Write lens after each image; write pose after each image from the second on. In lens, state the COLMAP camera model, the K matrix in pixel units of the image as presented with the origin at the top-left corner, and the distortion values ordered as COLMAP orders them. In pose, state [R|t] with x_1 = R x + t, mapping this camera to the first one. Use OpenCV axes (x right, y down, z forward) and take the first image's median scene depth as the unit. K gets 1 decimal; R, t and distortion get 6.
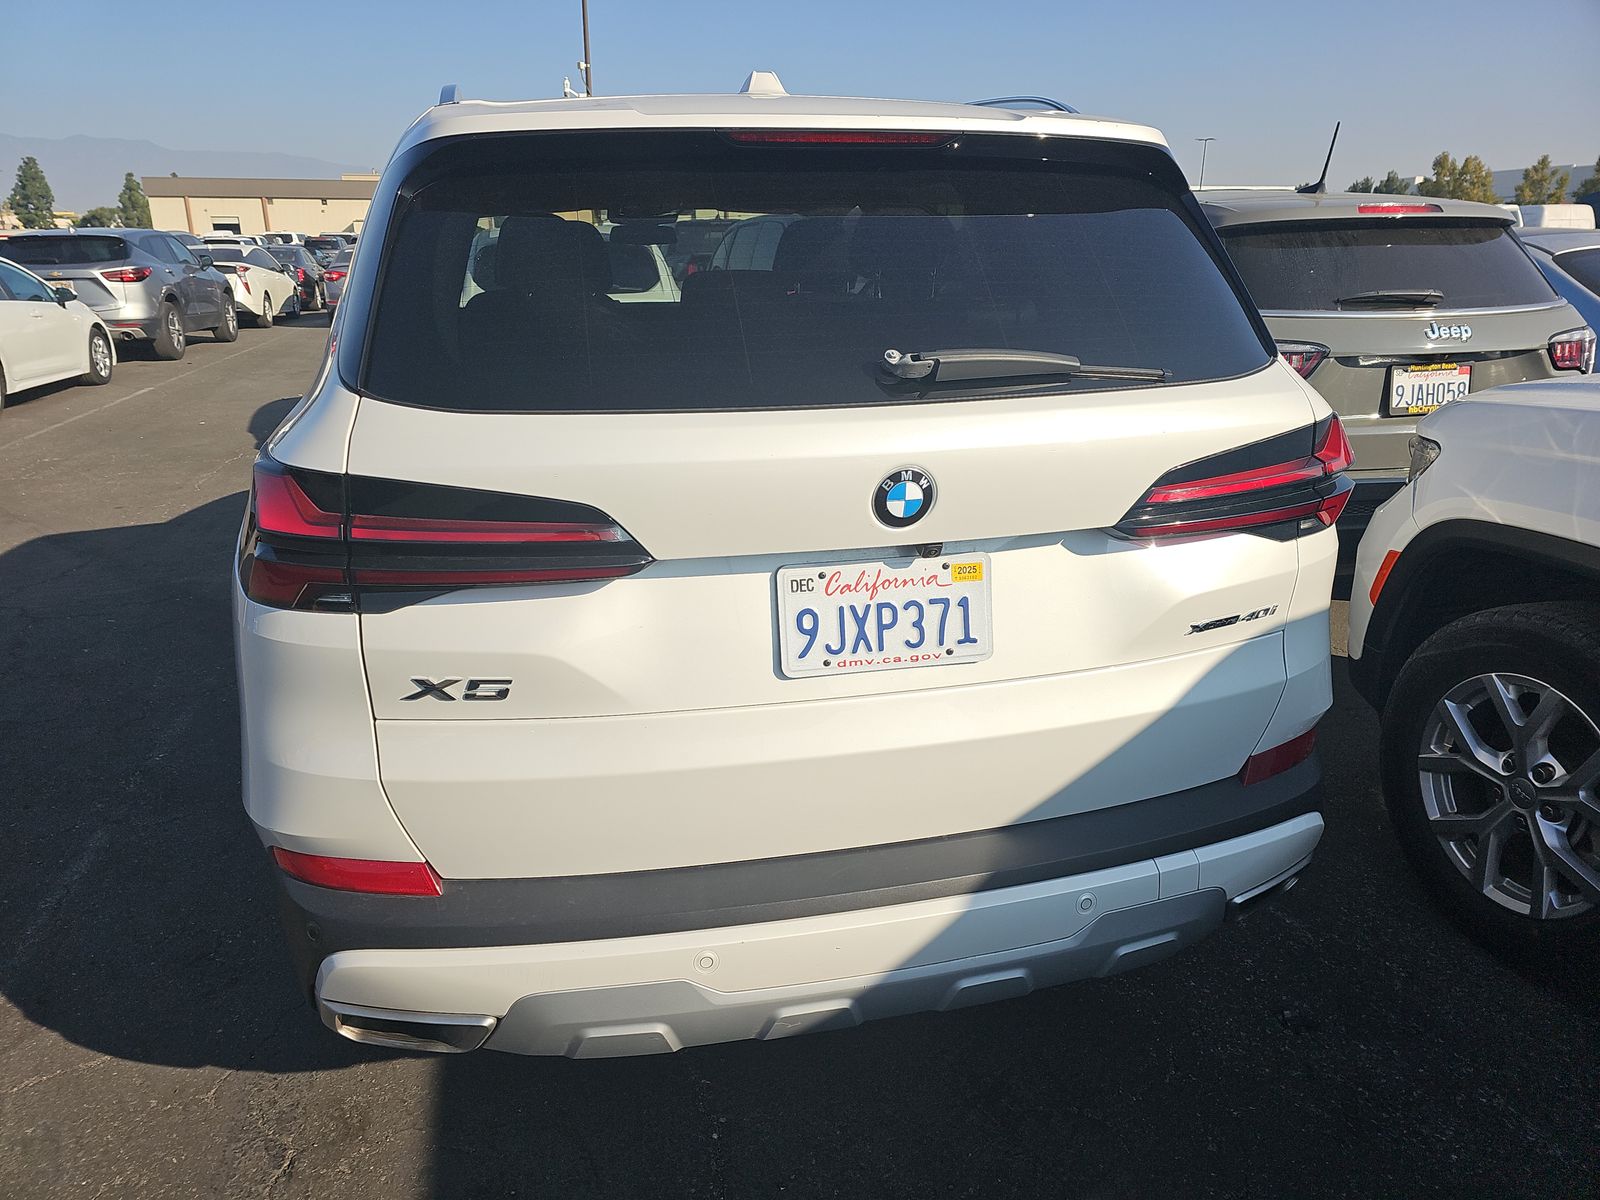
lens RADIAL K [[1060.8, 0, 784.8], [0, 1060.8, 584.1], [0, 0, 1]] dist [0.043940, -0.025527]
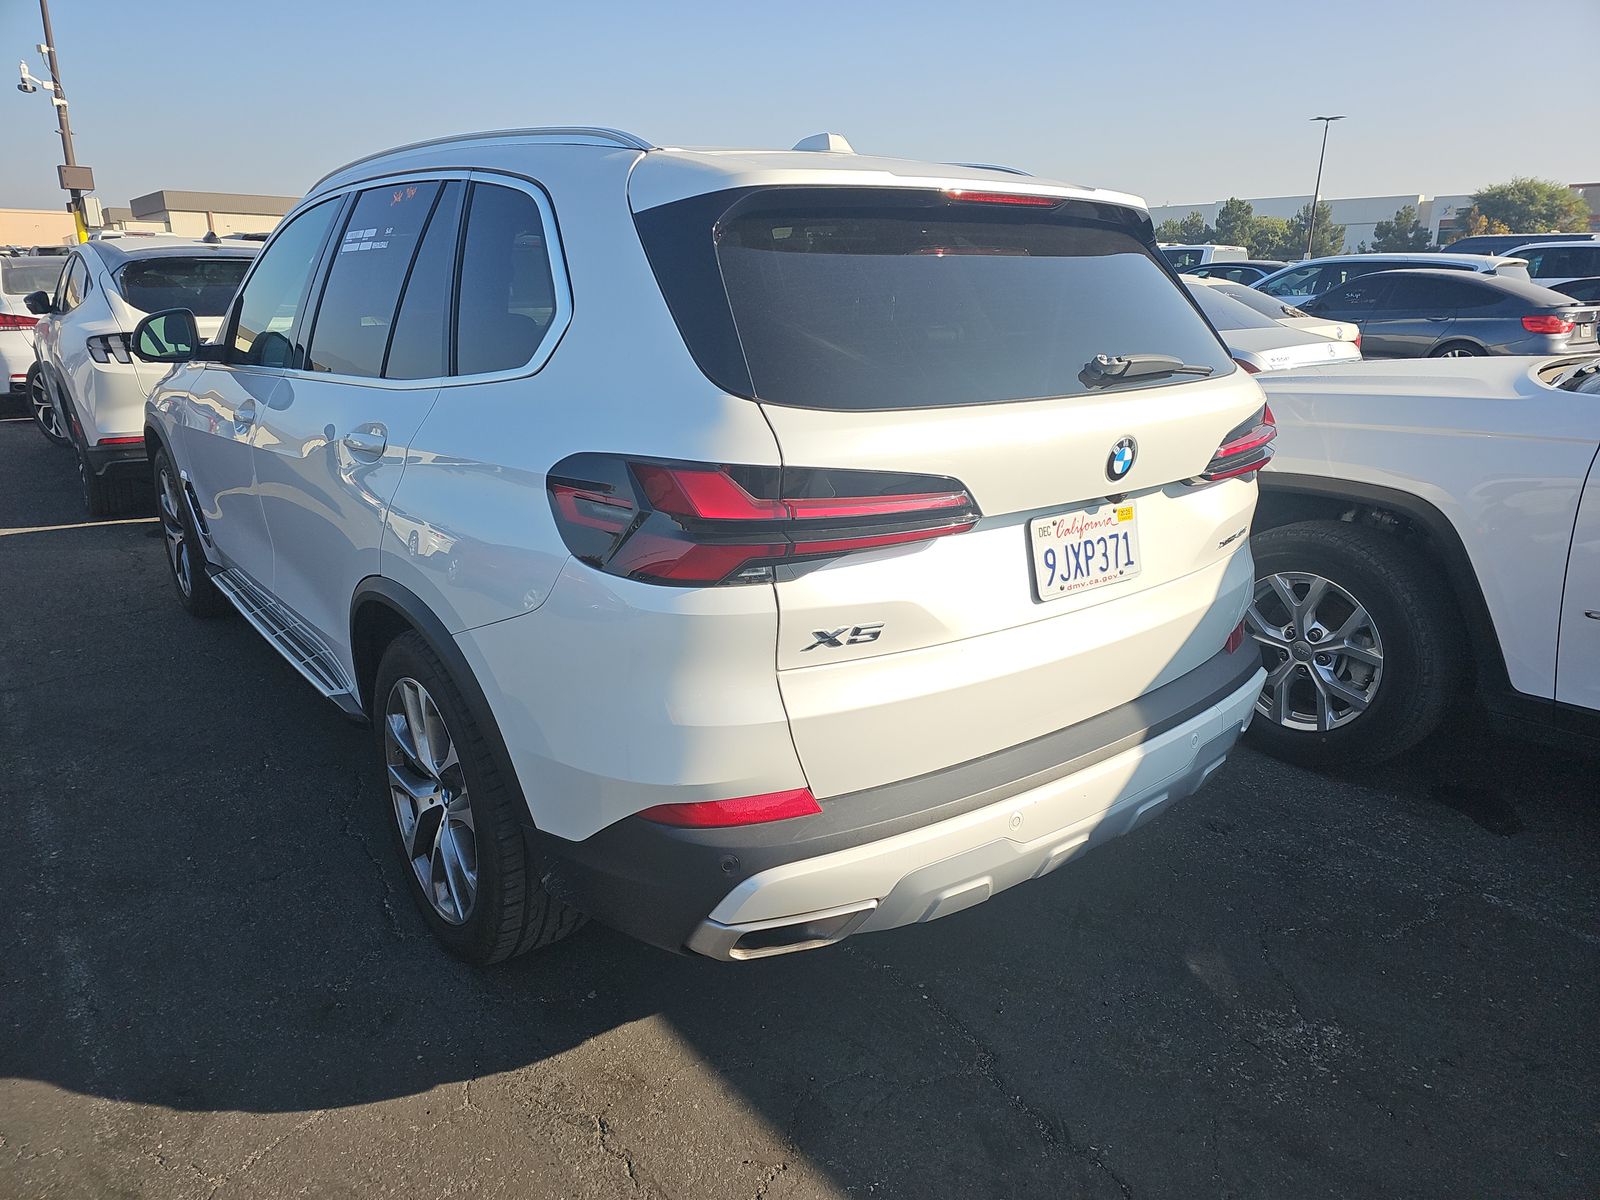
lens RADIAL K [[1060.8, 0, 817.0], [0, 1060.8, 607.7], [0, 0, 1]] dist [0.043940, -0.025527]
pose [[0.900297, -0.116550, 0.419382, -0.805692], [0.118006, 0.992756, 0.022571, 0.031910], [-0.418975, 0.029169, 0.907529, -0.098482]]
